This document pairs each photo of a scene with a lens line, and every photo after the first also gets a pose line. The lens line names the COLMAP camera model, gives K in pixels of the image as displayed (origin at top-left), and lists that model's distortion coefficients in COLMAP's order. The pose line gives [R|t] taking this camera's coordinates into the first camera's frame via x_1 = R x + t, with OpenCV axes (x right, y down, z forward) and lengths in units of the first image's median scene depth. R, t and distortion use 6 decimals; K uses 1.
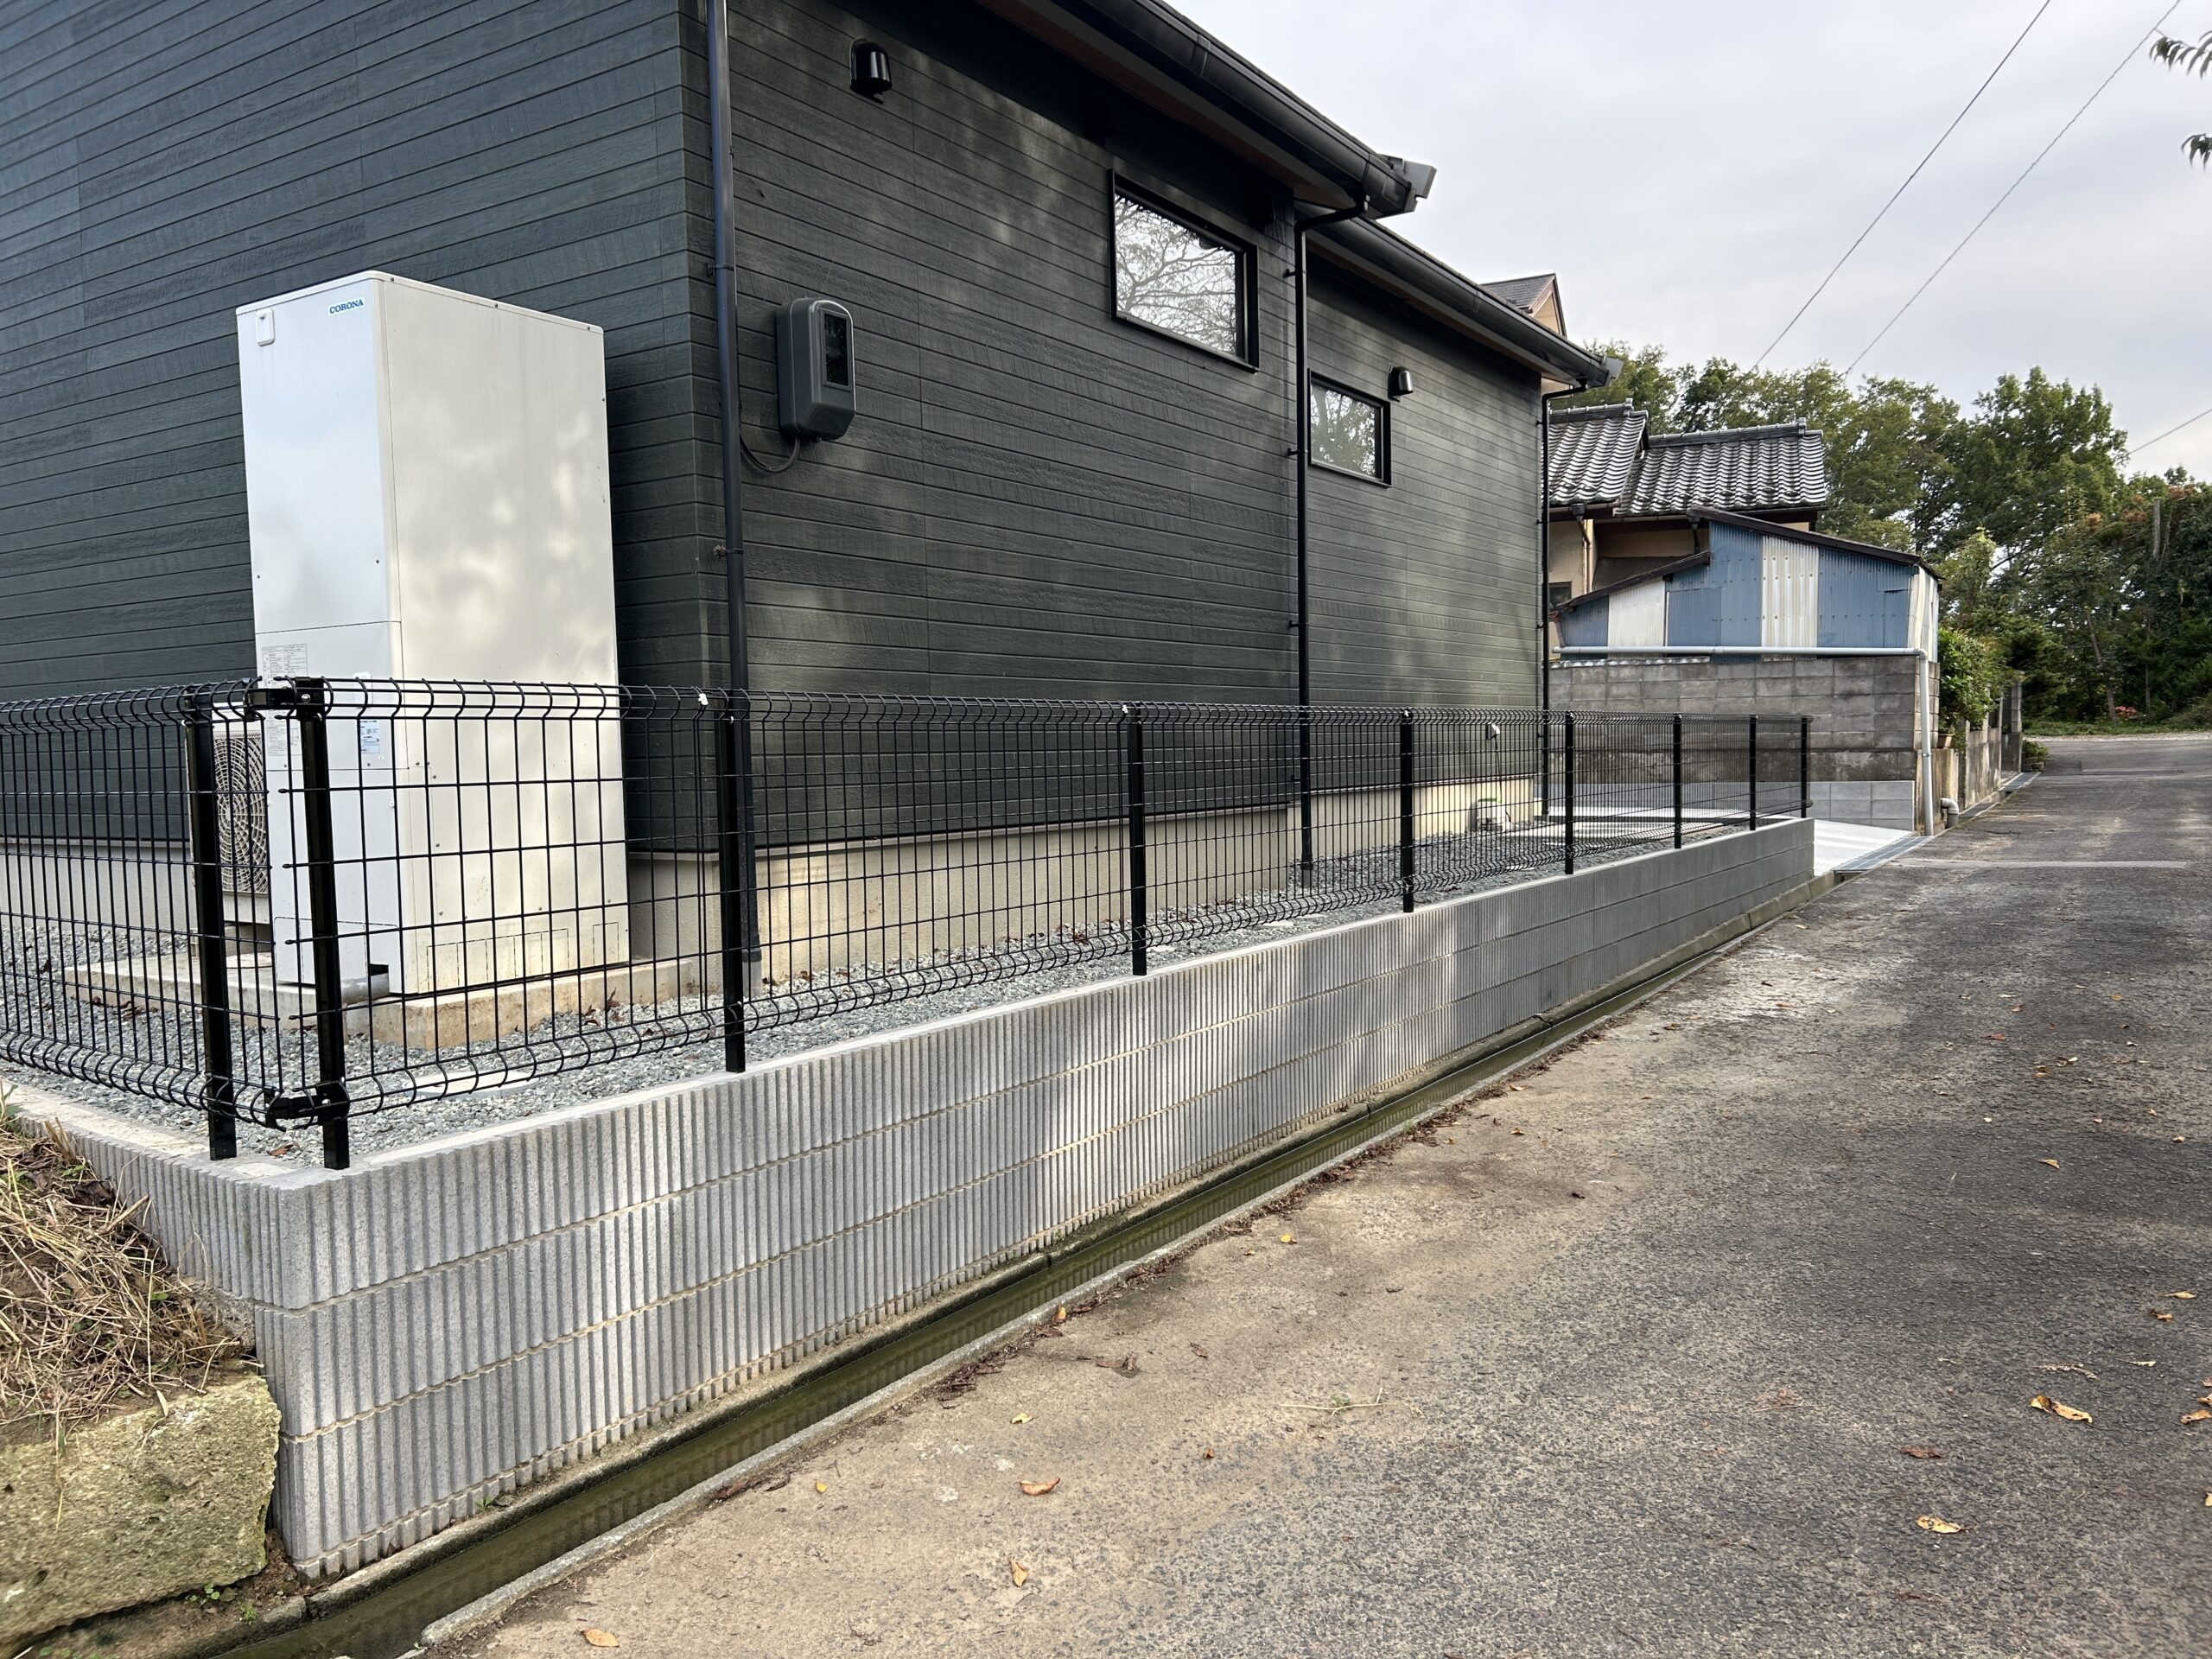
lens RADIAL K [[1657.1, 0, 1096.2], [0, 1657.1, 832.6], [0, 0, 1]] dist [0.029118, -0.018926]
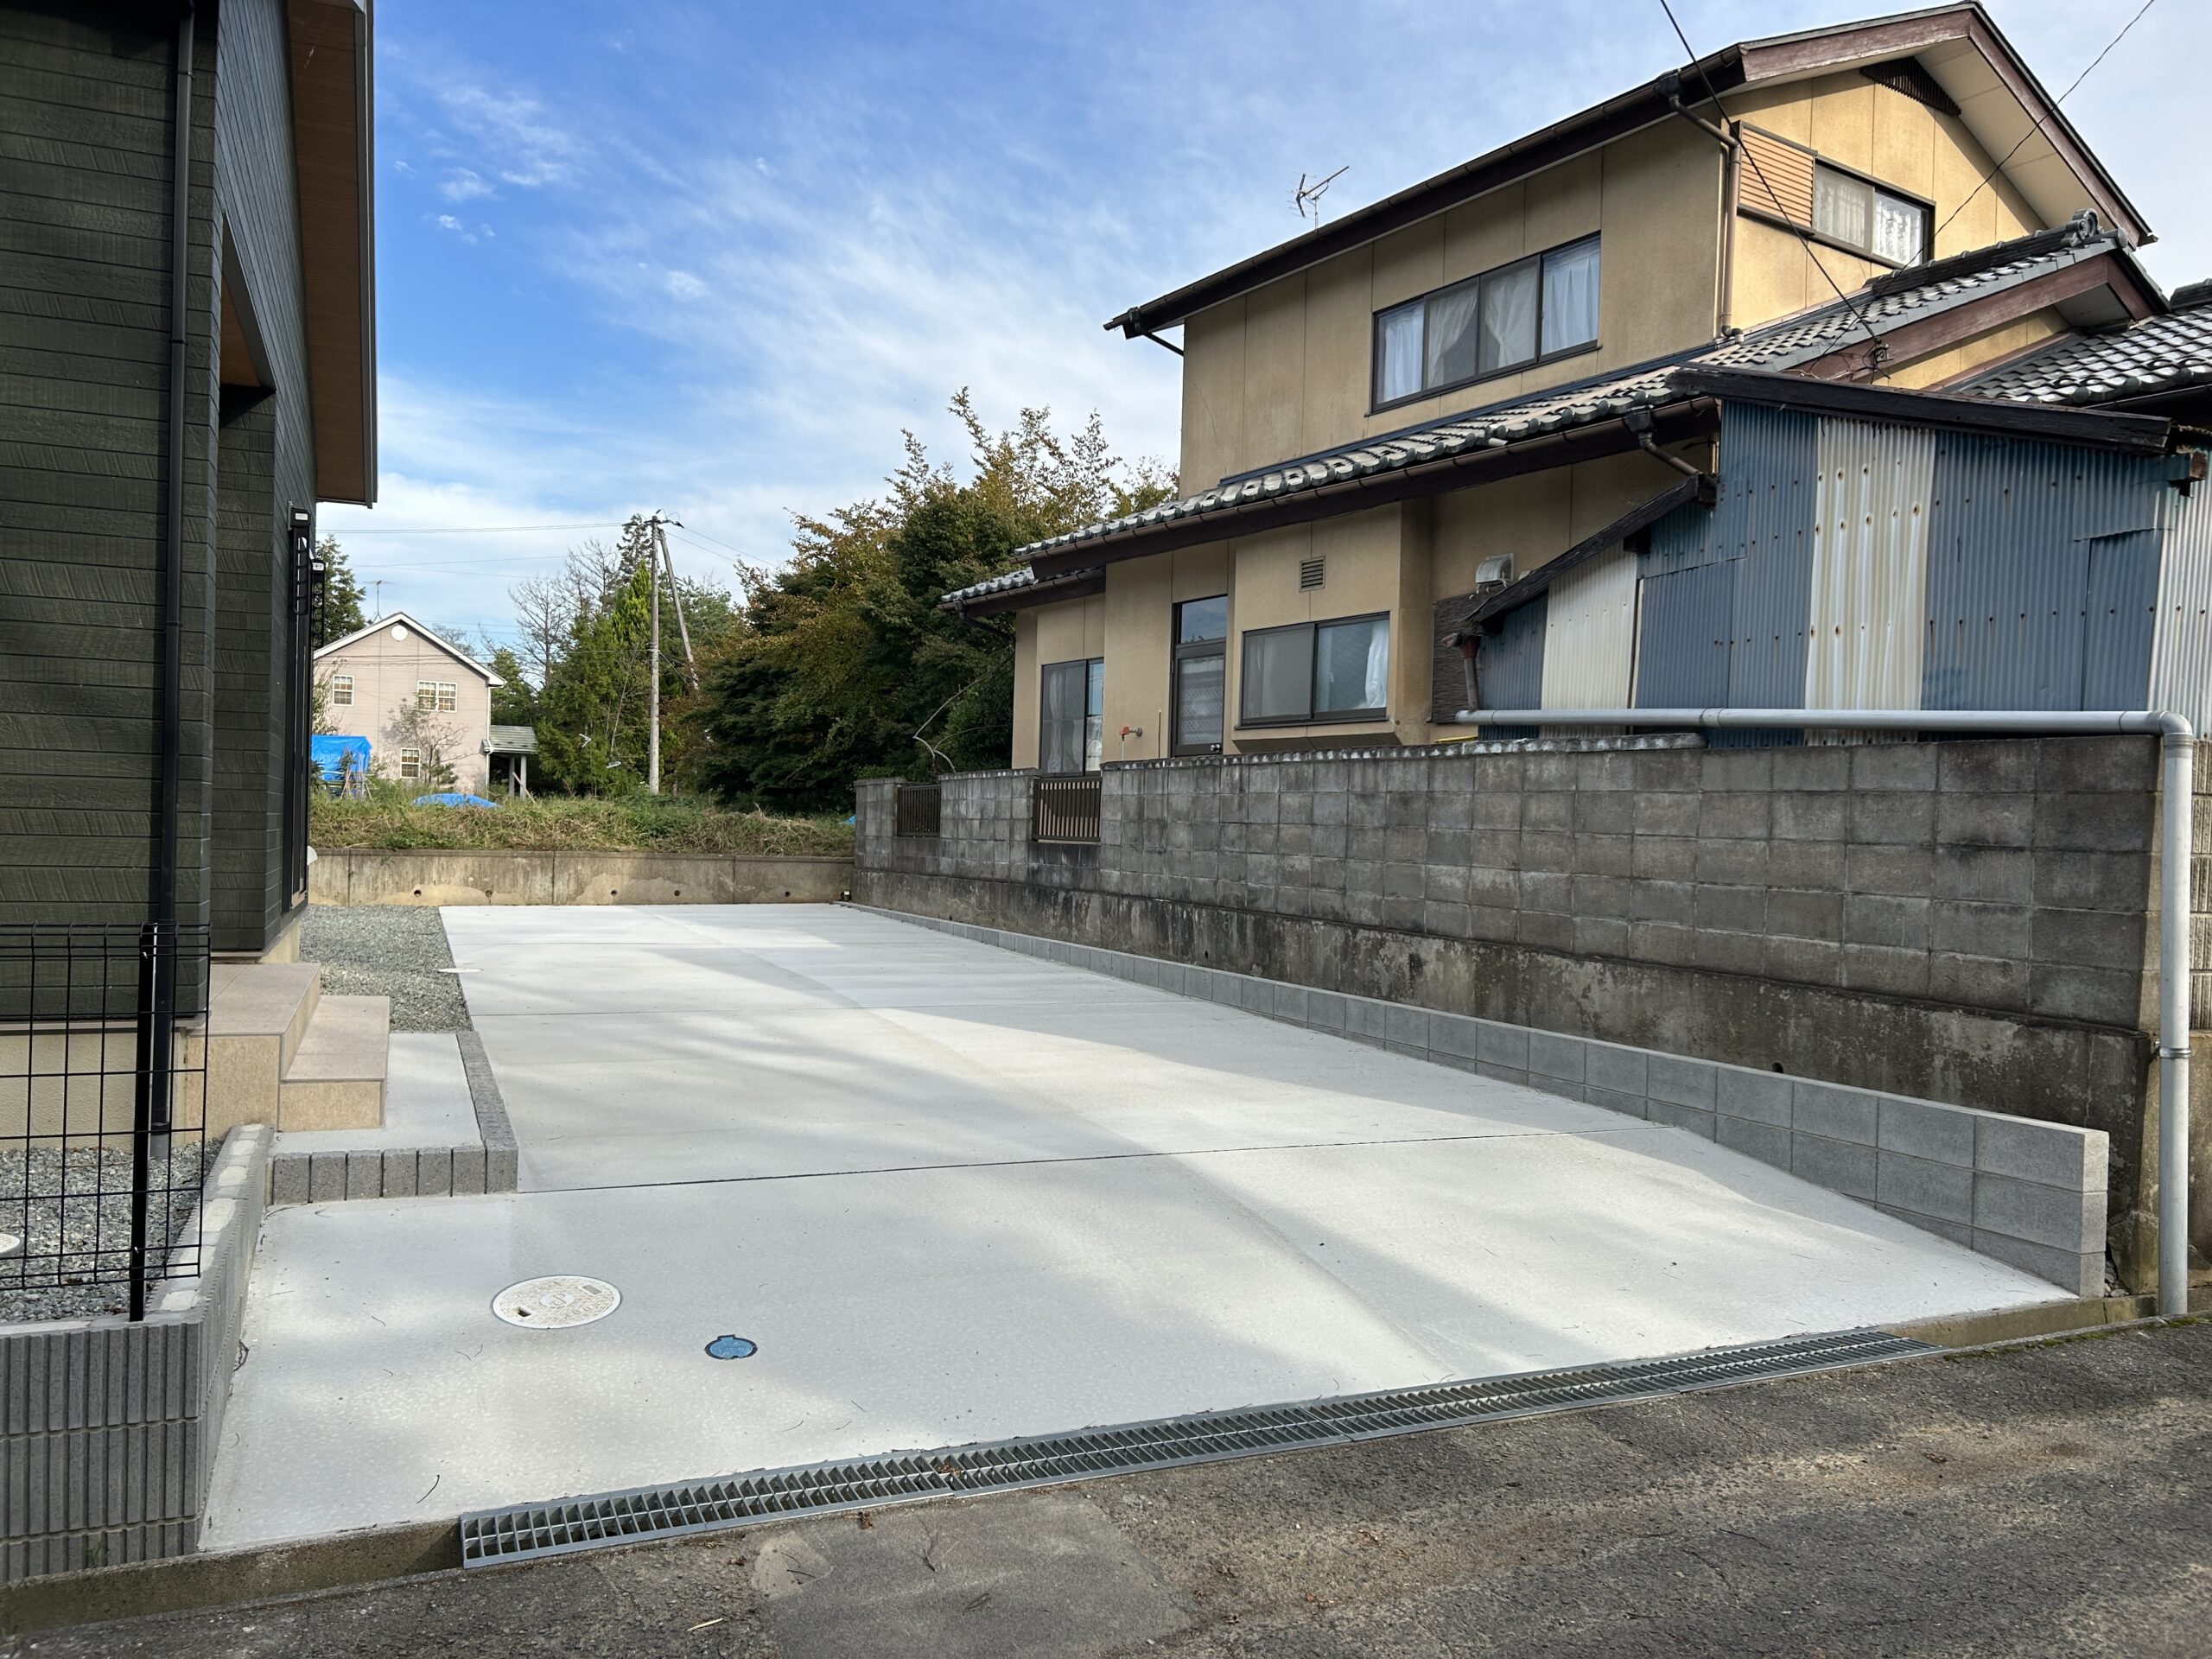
lens RADIAL K [[1657.1, 0, 1102.9], [0, 1657.1, 853.4], [0, 0, 1]] dist [0.029118, -0.018926]
pose [[0.840918, 0.053856, -0.538476, 0.478520], [-0.076439, 0.996880, -0.019667, -0.060112], [0.535737, 0.057699, 0.842412, 0.606415]]
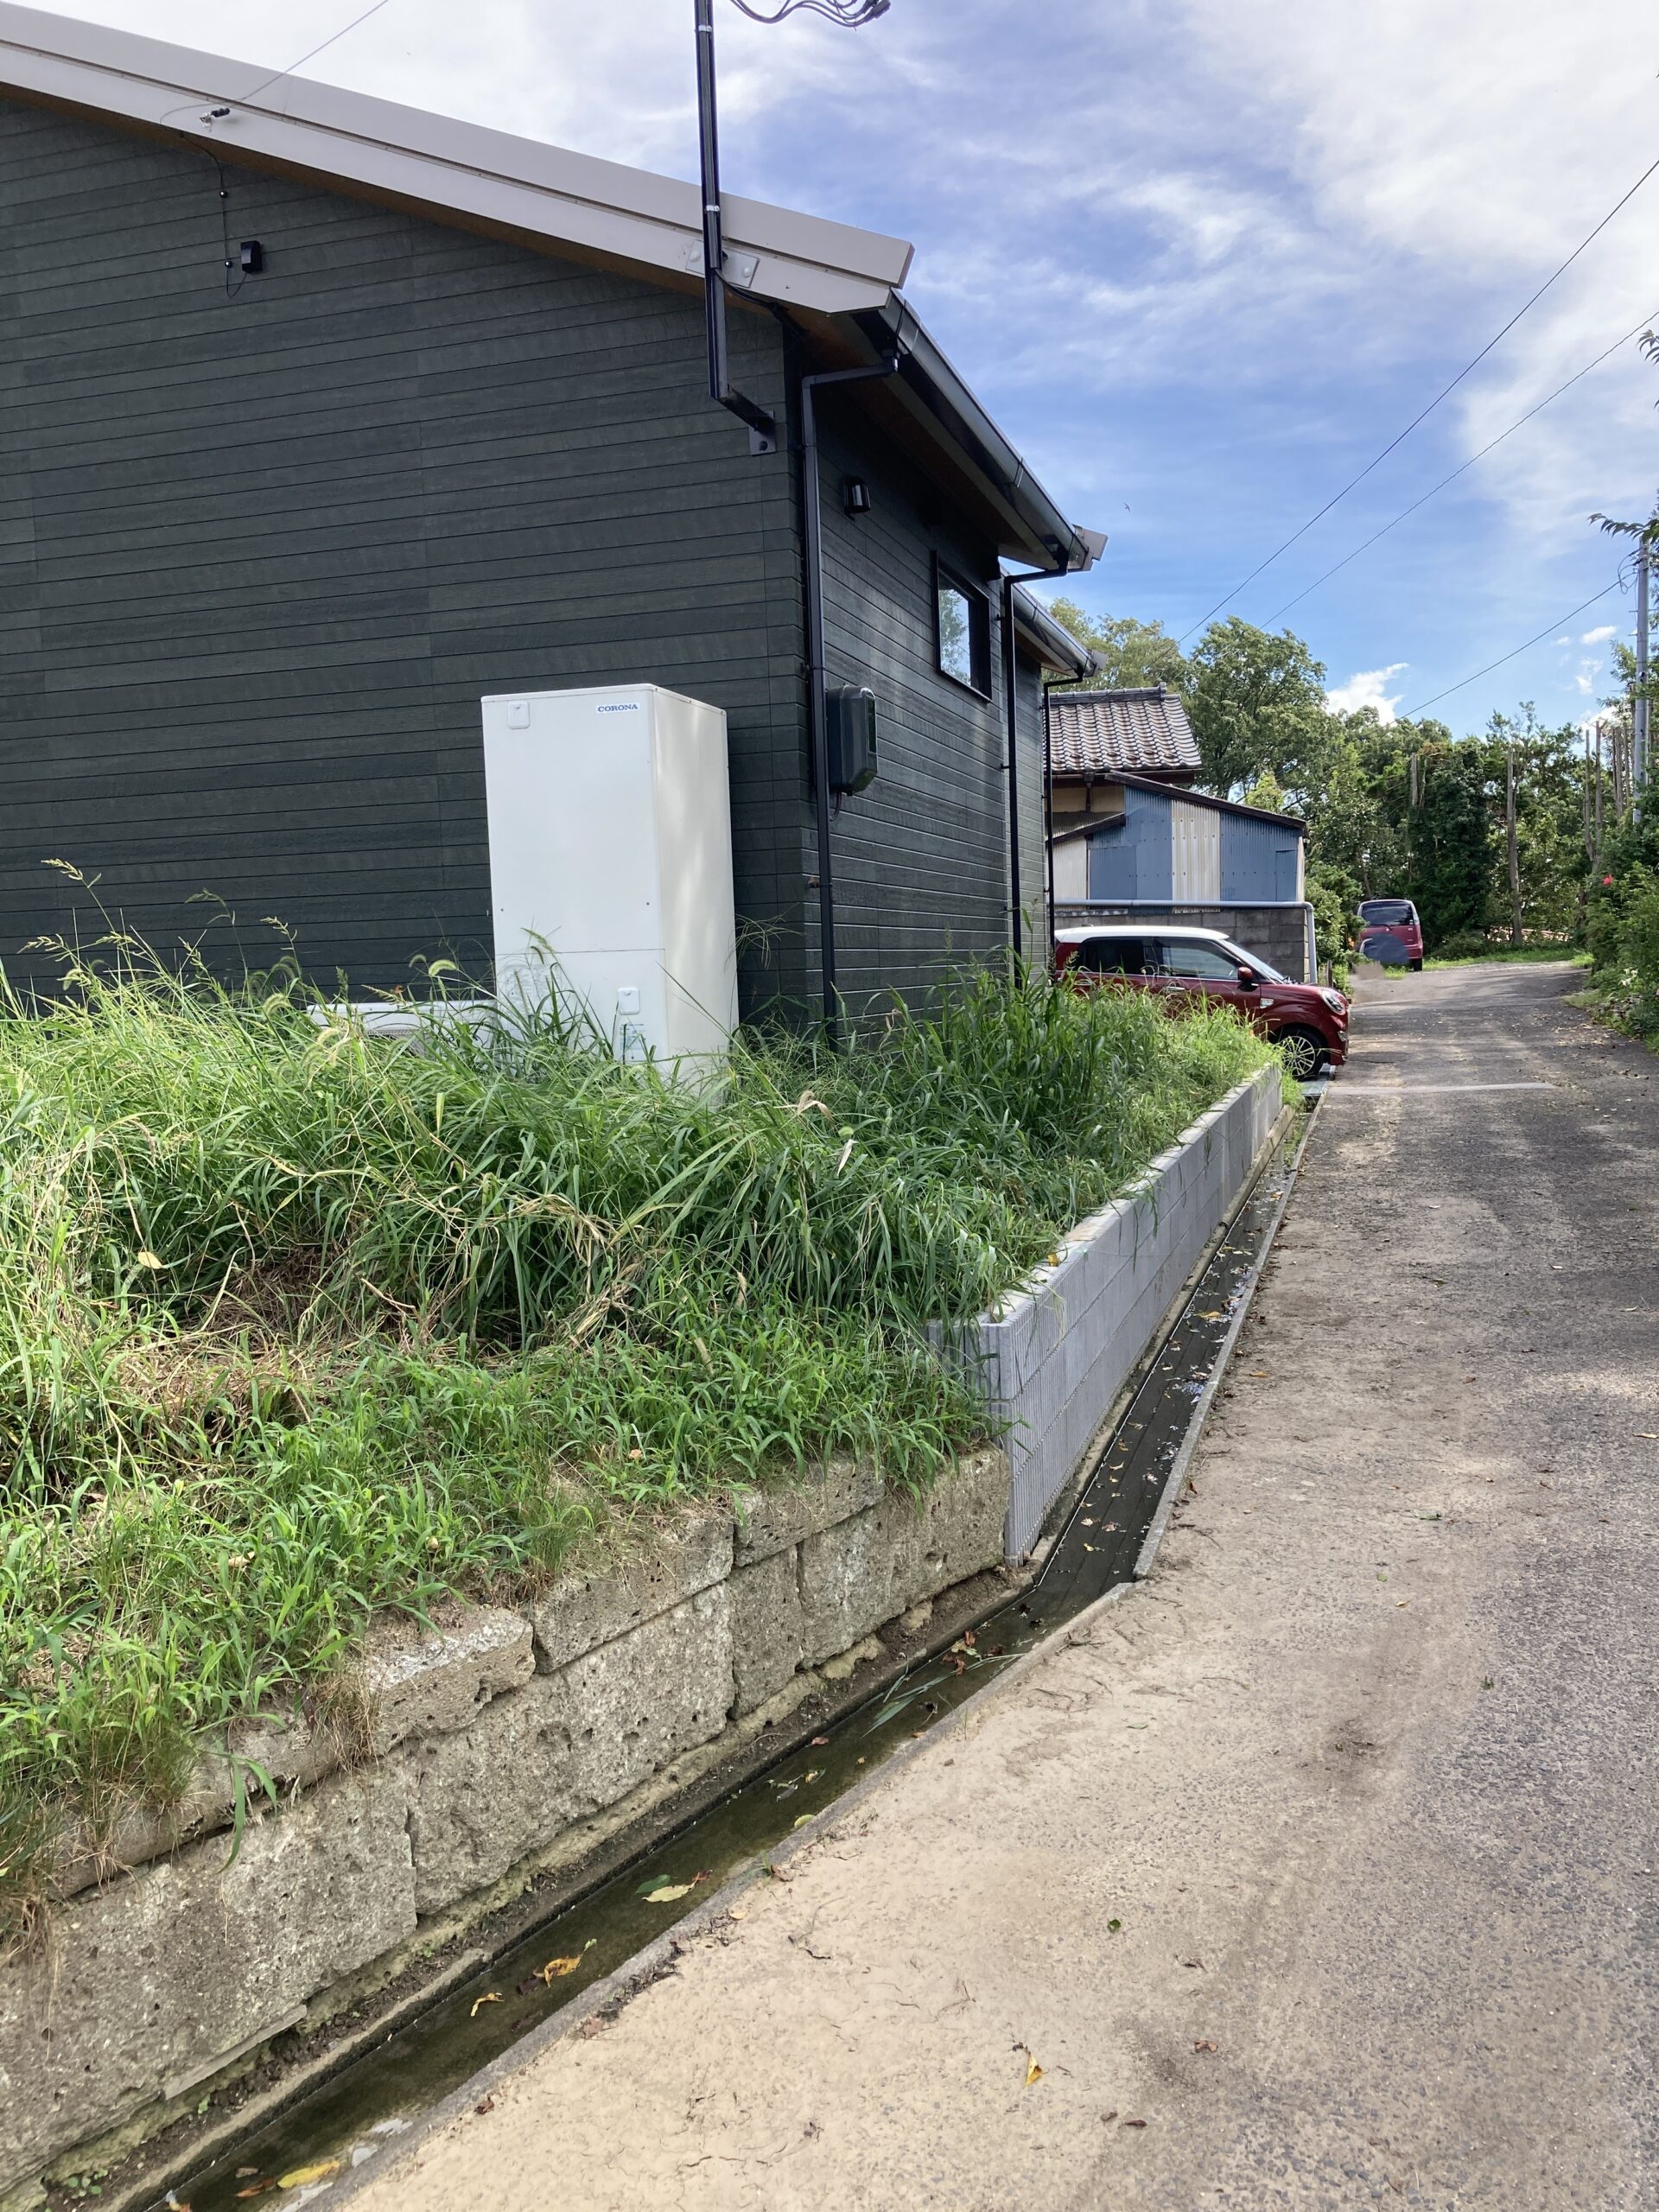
lens RADIAL K [[1823.7, 0, 838.4], [0, 1823.7, 1107.1], [0, 0, 1]] dist [0.001225, -0.008822]
pose [[0.958141, -0.034035, 0.284267, -0.164017], [0.029294, 0.999352, 0.020914, -0.006084], [-0.284795, -0.011711, 0.958517, -0.099984]]
